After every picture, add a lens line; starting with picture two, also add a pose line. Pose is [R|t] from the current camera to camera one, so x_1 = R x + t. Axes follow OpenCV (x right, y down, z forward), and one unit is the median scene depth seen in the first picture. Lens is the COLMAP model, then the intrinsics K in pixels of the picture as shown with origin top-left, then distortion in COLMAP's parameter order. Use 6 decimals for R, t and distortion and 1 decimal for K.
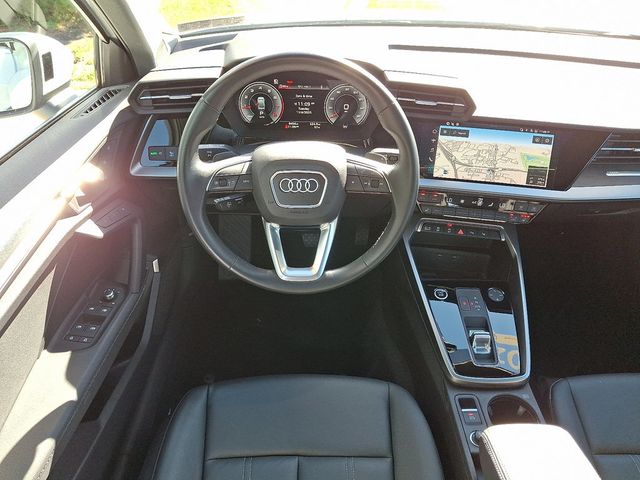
lens RADIAL K [[495.5, 0, 320.0], [0, 495.5, 240.0], [0, 0, 1]] dist [0.078621, -0.154707]
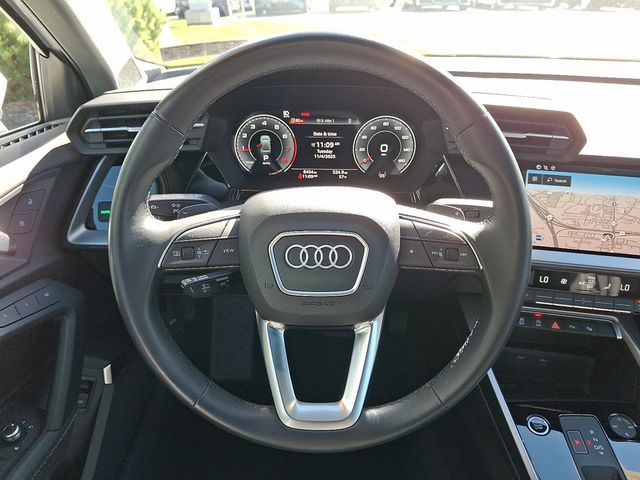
lens RADIAL K [[495.5, 0, 320.0], [0, 495.5, 240.0], [0, 0, 1]] dist [0.078621, -0.154707]
pose [[0.999433, -0.001677, -0.033622, -0.016986], [-0.003229, 0.989376, -0.145340, -0.037062], [0.033509, 0.145367, 0.988810, 0.346249]]
